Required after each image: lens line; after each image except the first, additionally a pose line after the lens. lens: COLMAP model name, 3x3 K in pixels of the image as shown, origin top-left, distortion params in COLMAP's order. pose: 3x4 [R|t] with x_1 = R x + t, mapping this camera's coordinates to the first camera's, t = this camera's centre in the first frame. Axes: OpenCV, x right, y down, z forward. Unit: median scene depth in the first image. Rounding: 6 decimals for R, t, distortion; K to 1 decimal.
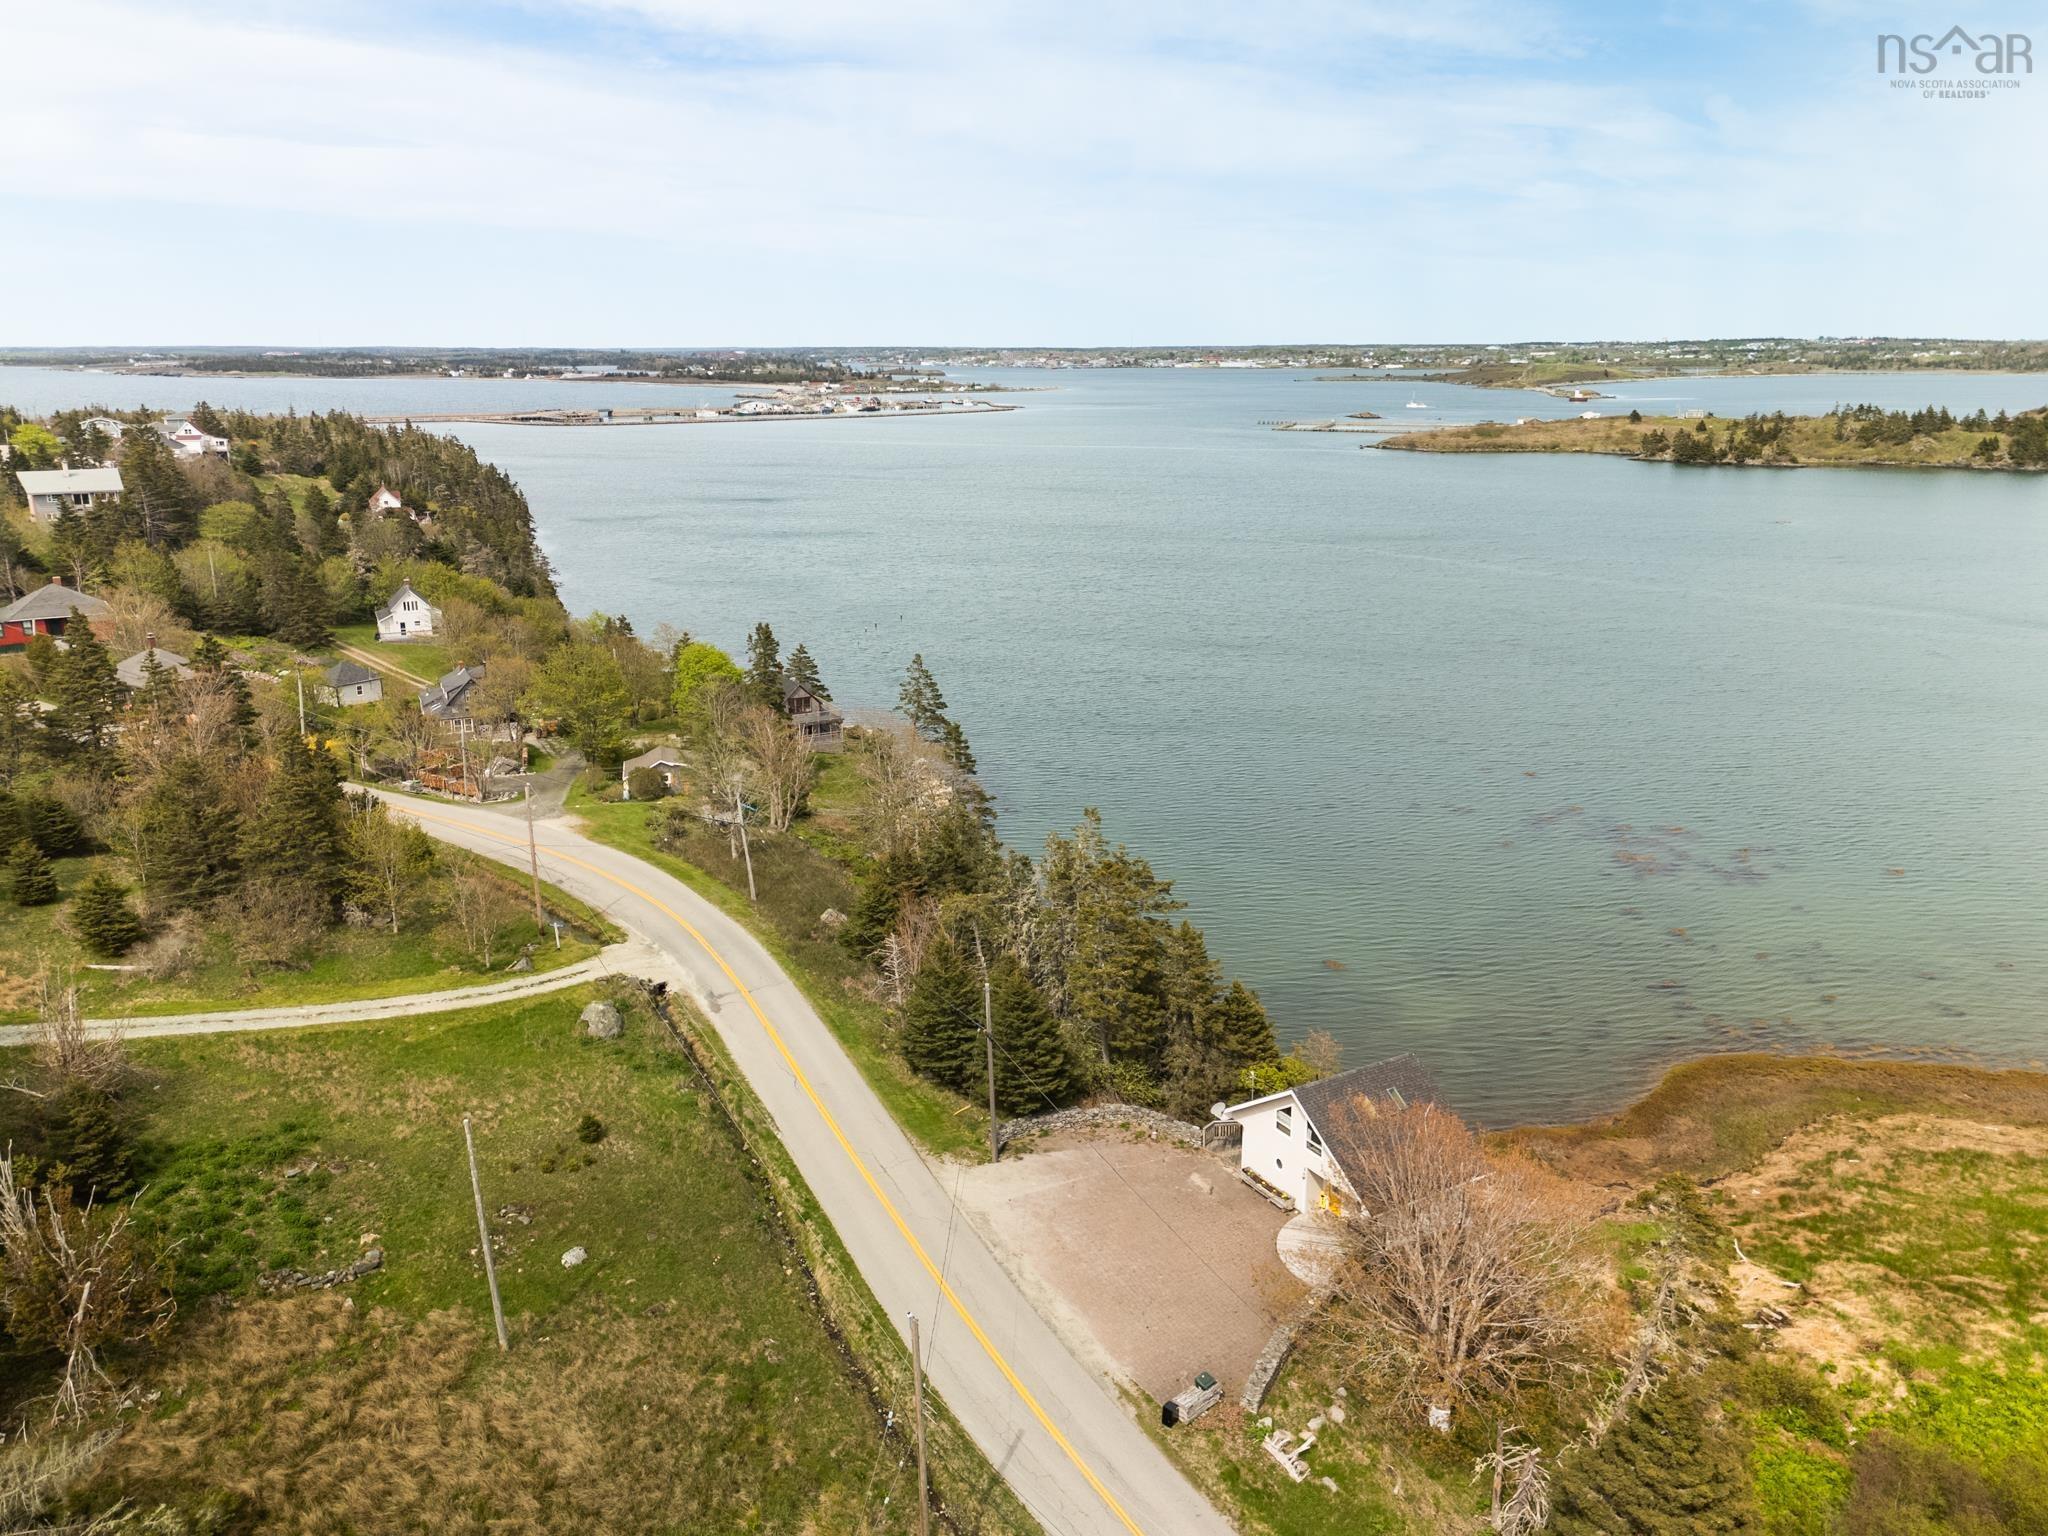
lens RADIAL K [[1550.0, 0, 1024.0], [0, 1550.0, 768.0], [0, 0, 1]] dist [0.008553, -0.053313]
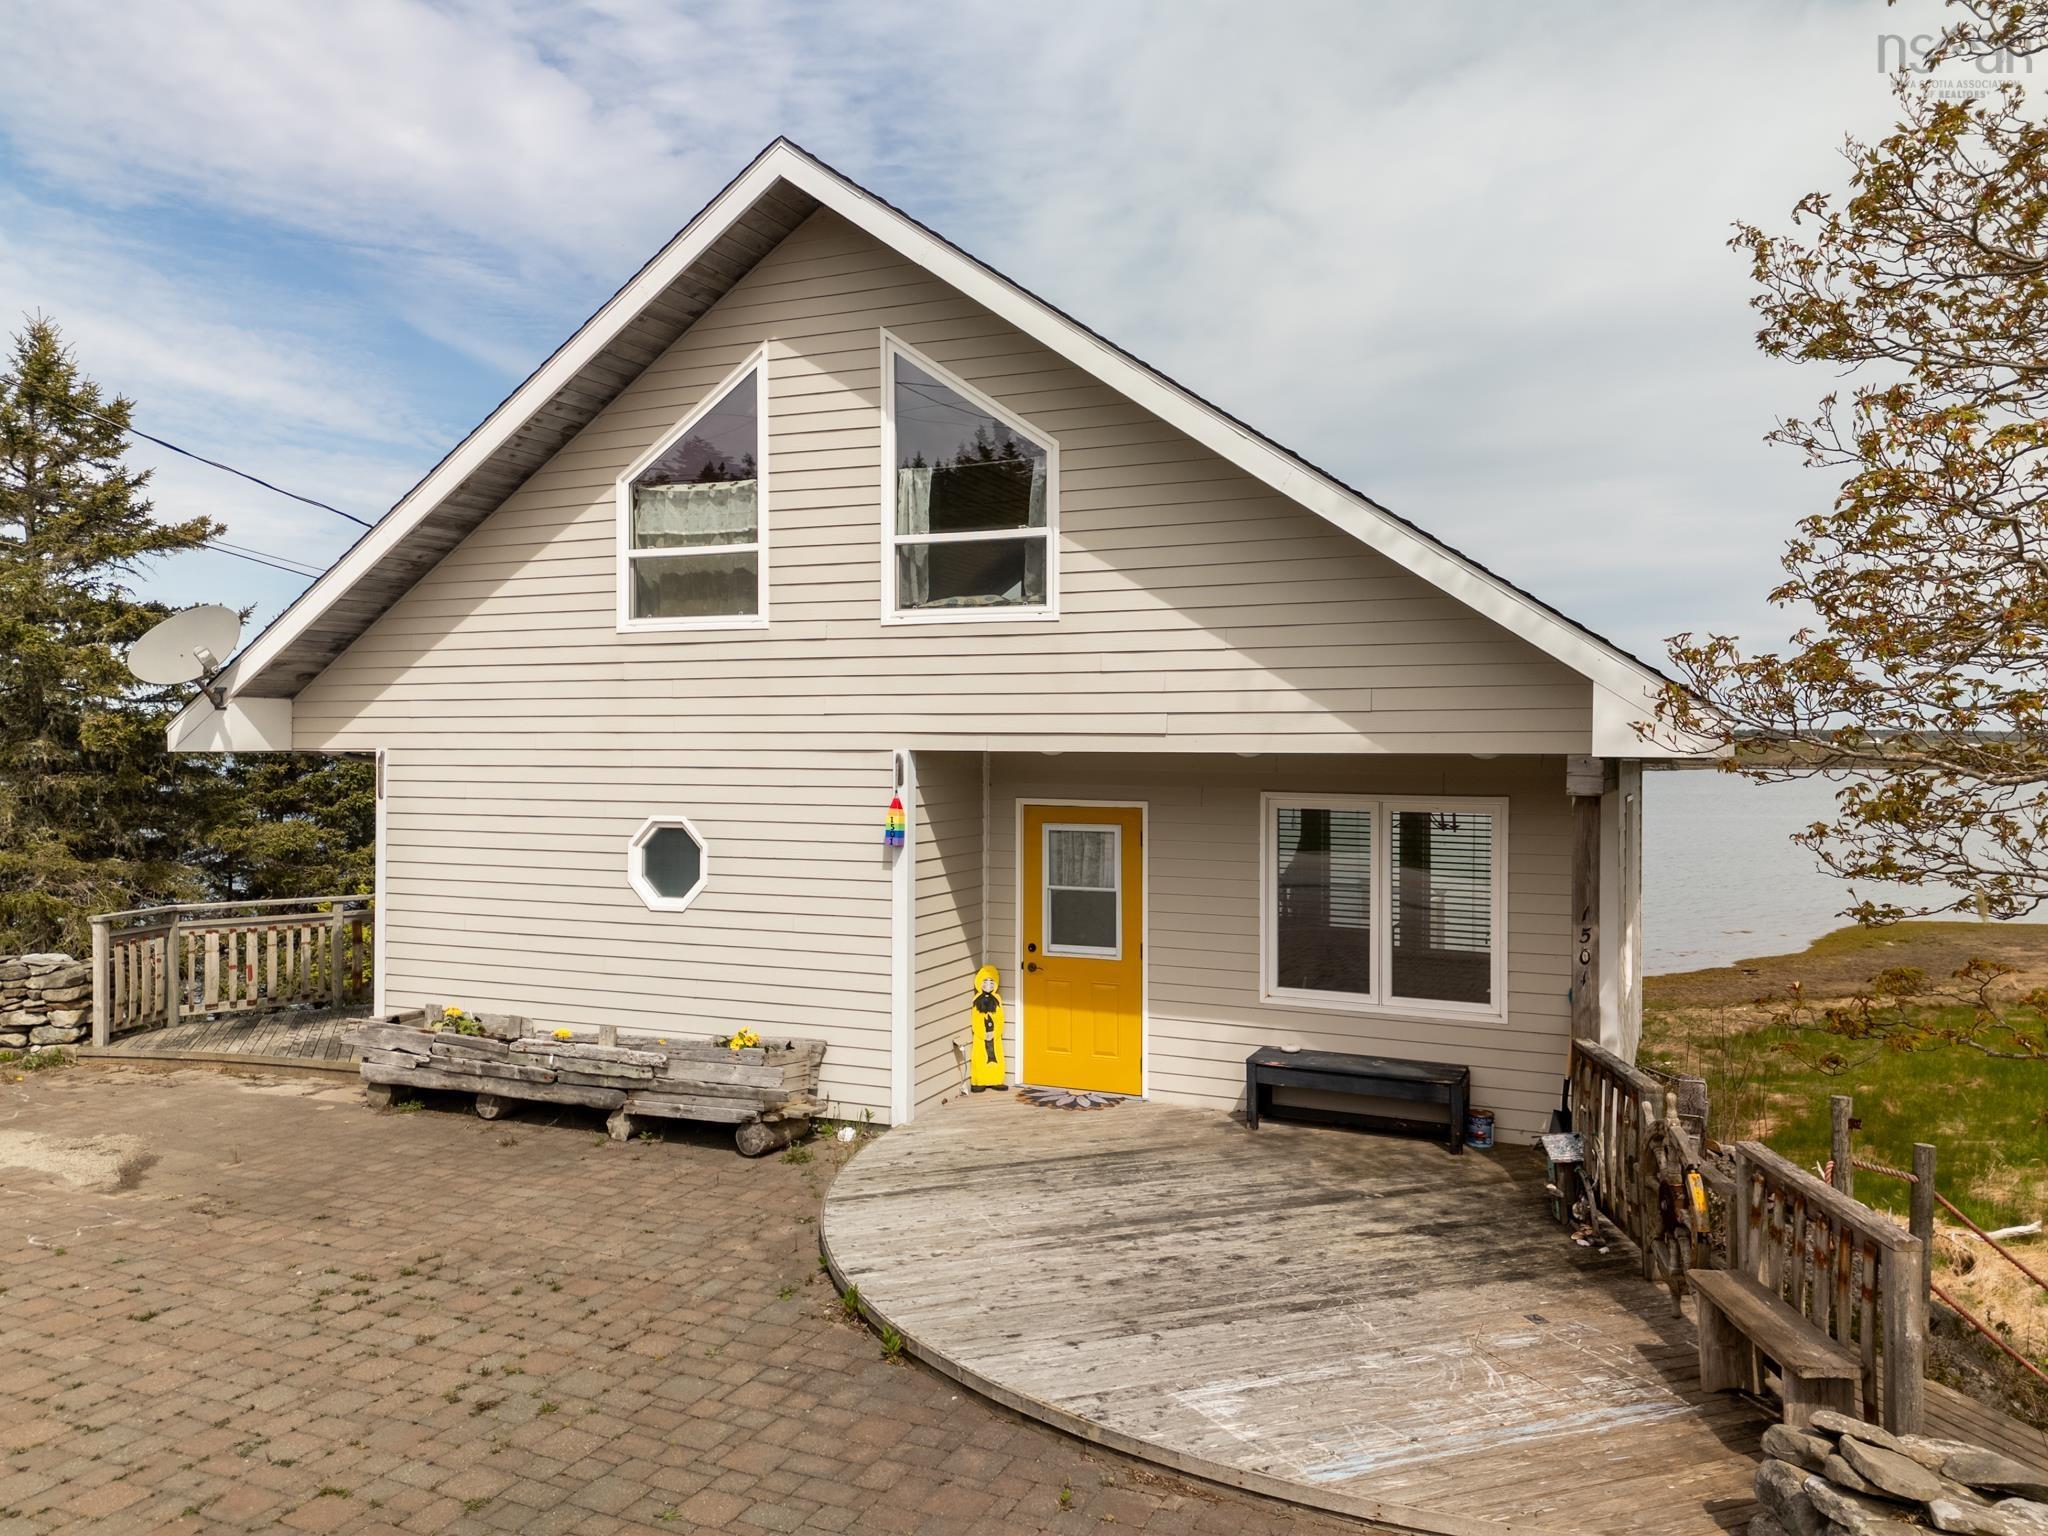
lens RADIAL K [[1549.2, 0, 1024.0], [0, 1549.2, 768.0], [0, 0, 1]] dist [0.083220, -0.067858]
pose [[0.823038, -0.018458, 0.567687, 0.083739], [0.149156, 0.971417, -0.184664, 0.213044], [-0.548052, 0.236659, 0.802266, 0.661395]]
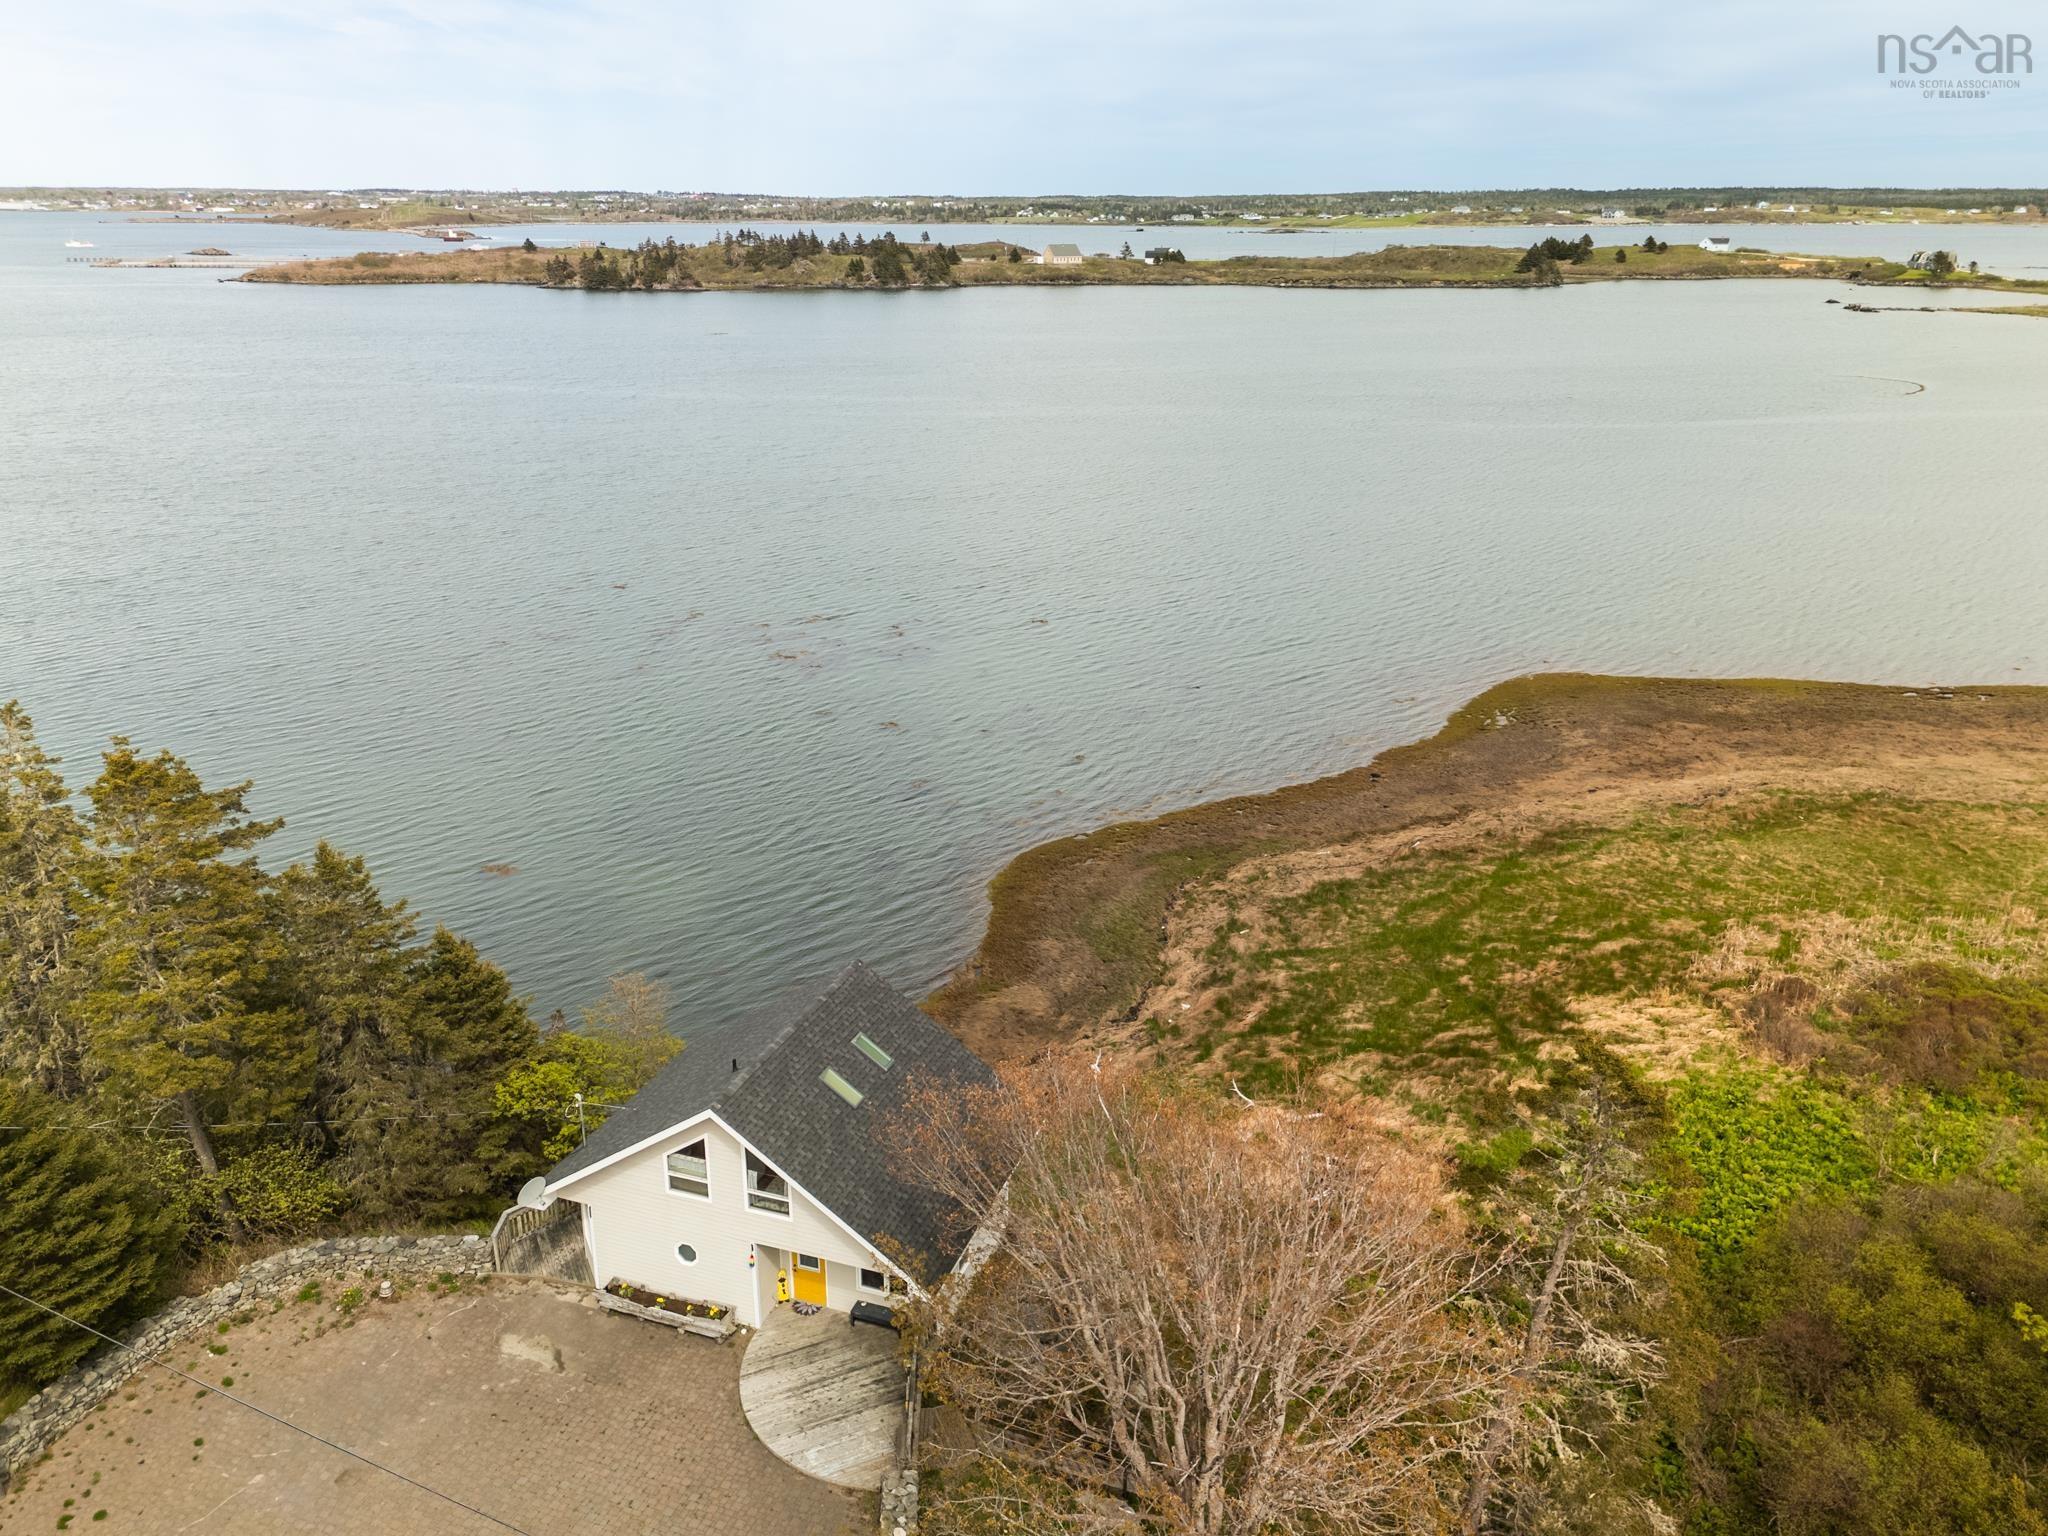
lens RADIAL K [[1549.2, 0, 1024.0], [0, 1549.2, 768.0], [0, 0, 1]] dist [0.083220, -0.067858]
pose [[0.778944, -0.218524, 0.587787, -0.010716], [0.171885, 0.975823, 0.135001, 0.040039], [-0.603077, -0.004126, 0.797672, 0.407143]]
